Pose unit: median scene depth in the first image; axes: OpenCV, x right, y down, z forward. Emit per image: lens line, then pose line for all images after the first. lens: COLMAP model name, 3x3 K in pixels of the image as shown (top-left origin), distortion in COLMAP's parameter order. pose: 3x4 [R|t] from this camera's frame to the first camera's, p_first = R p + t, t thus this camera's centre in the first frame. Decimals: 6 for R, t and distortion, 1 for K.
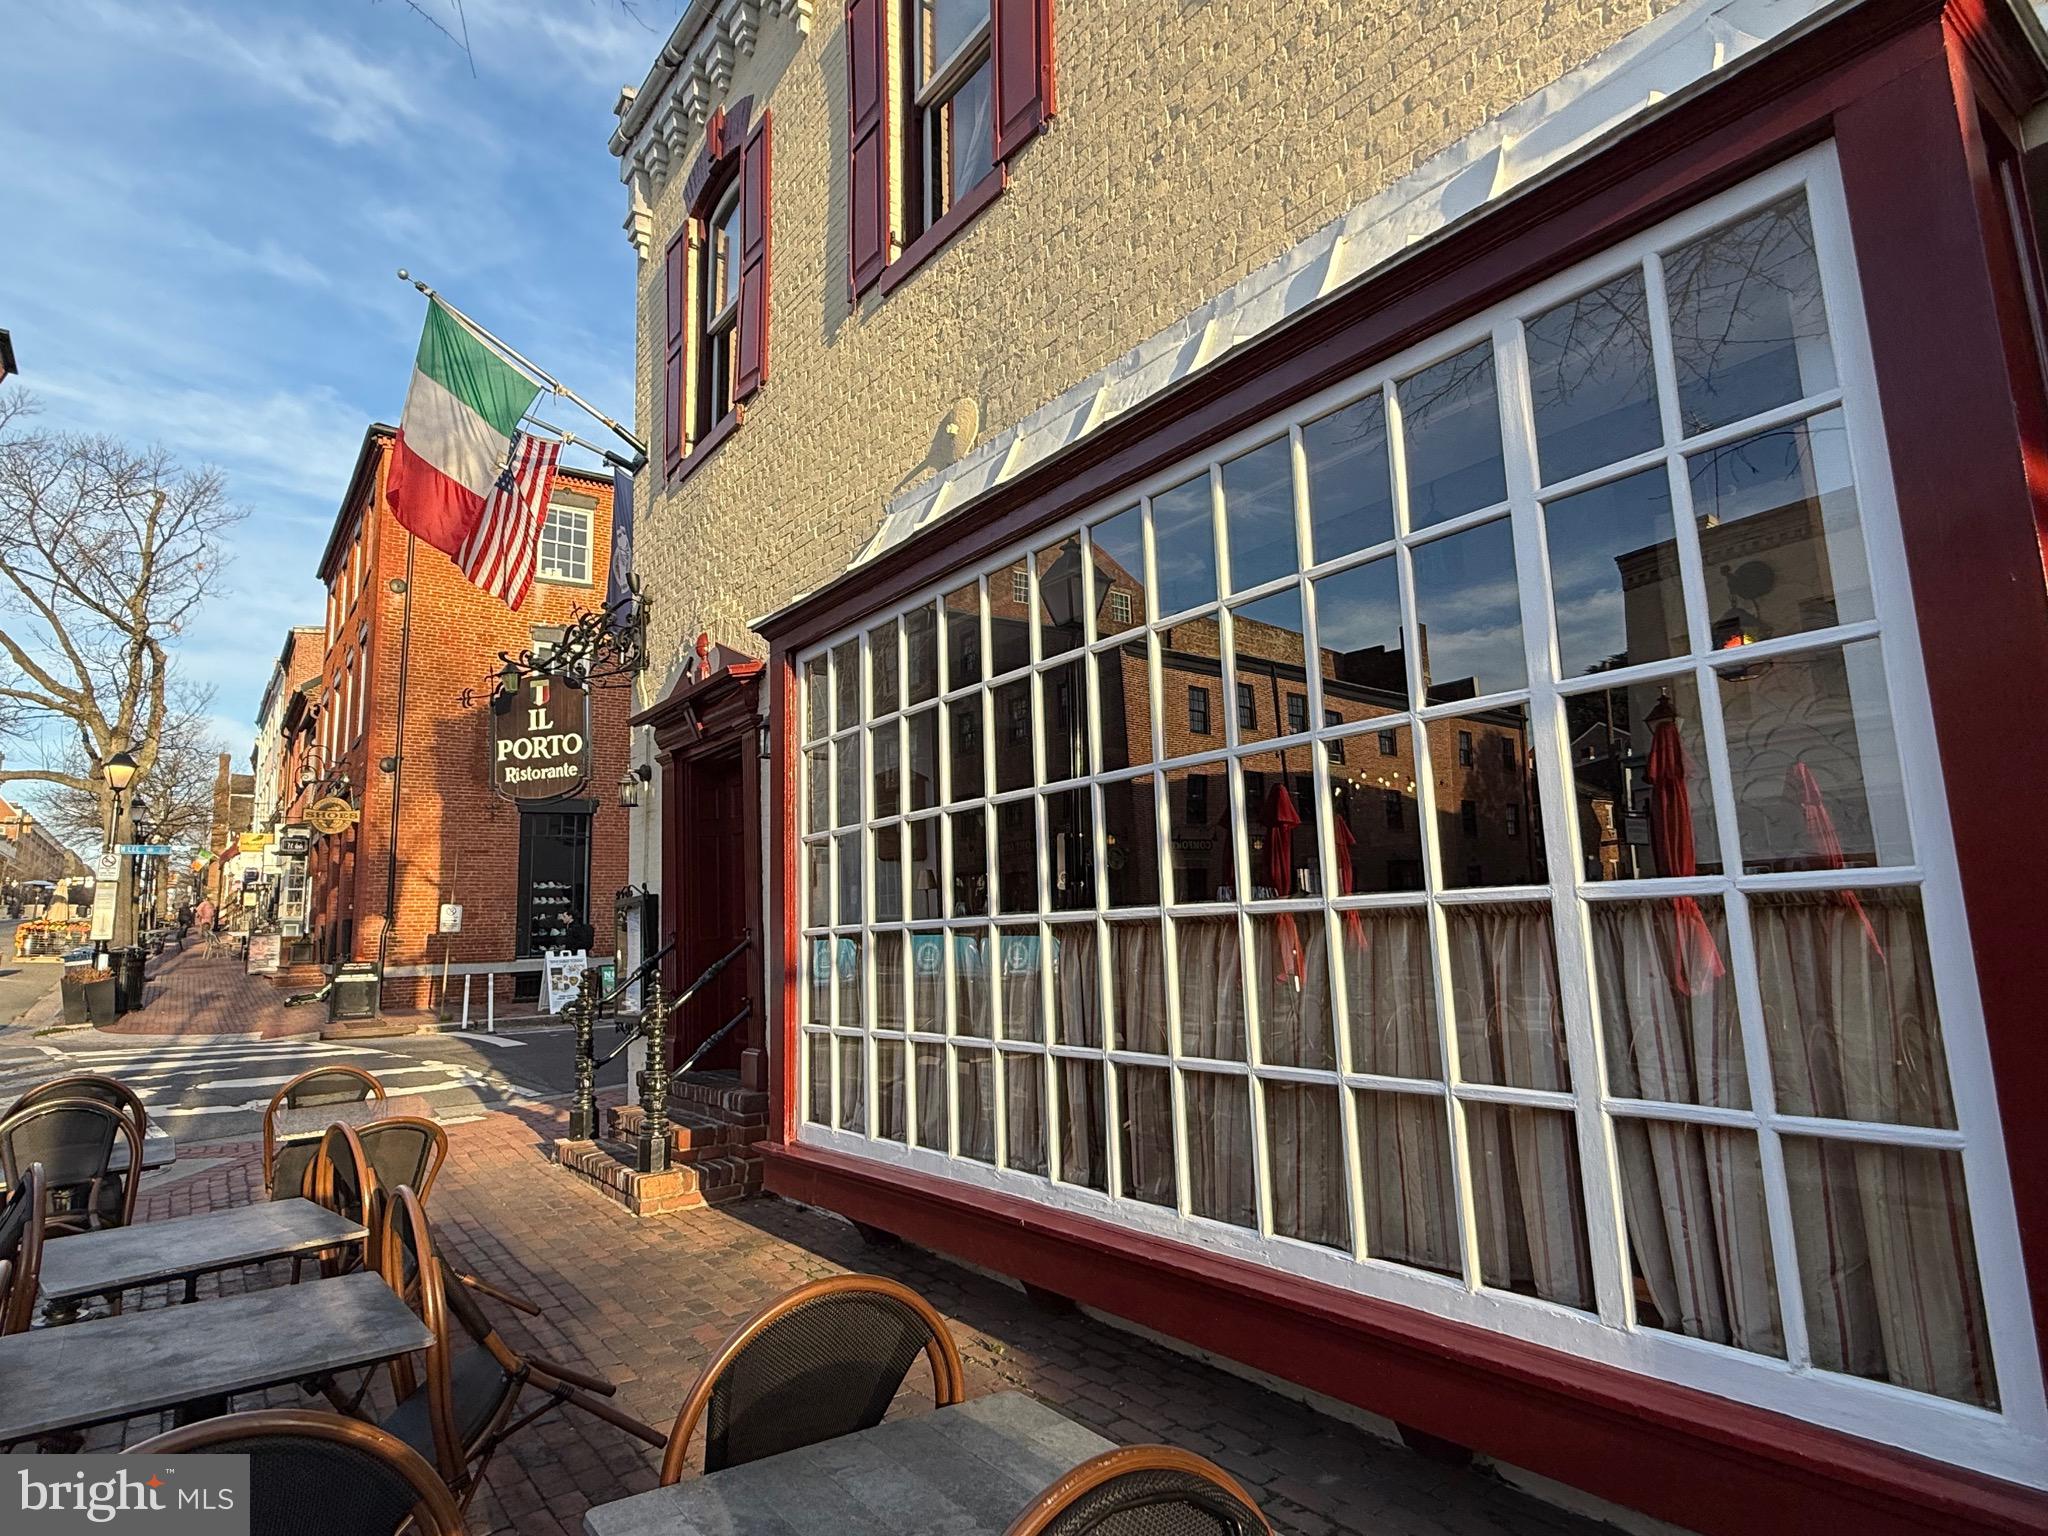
lens RADIAL K [[1116.8, 0, 1024.7], [0, 1116.8, 761.7], [0, 0, 1]] dist [0.003039, 0.000469]
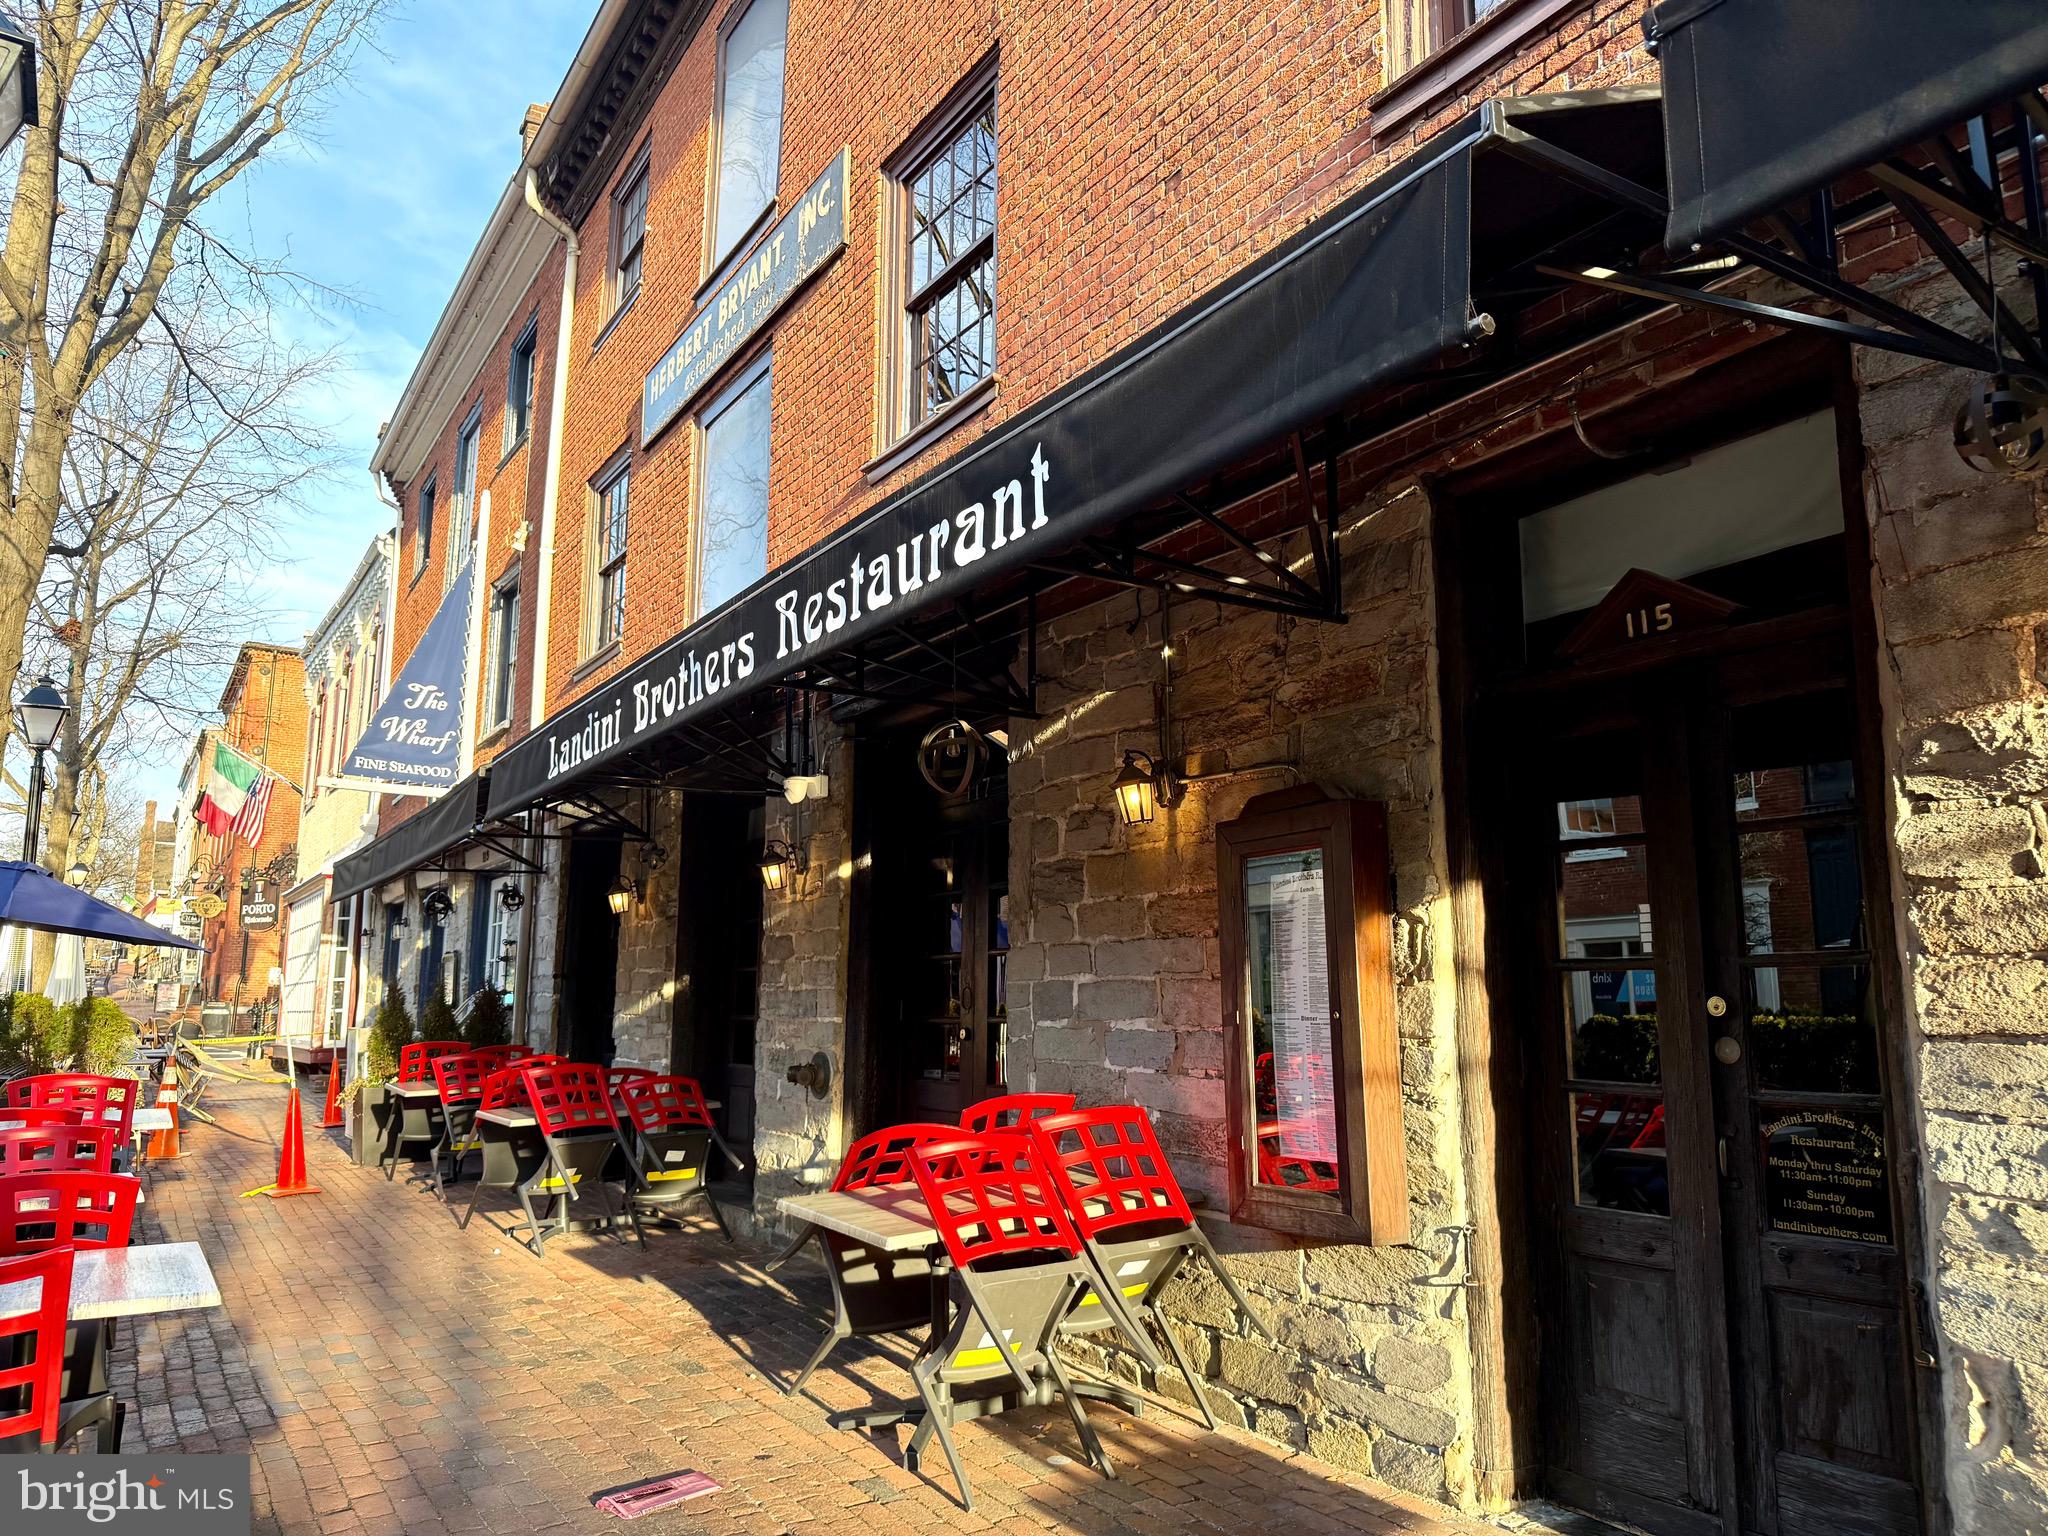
lens RADIAL K [[1449.3, 0, 1022.4], [0, 1449.3, 770.3], [0, 0, 1]] dist [-0.005537, -0.002056]
pose [[0.996469, 0.022859, -0.080794, 0.627385], [-0.024203, 0.999584, -0.015694, -0.130076], [0.080401, 0.017594, 0.996607, -0.859966]]
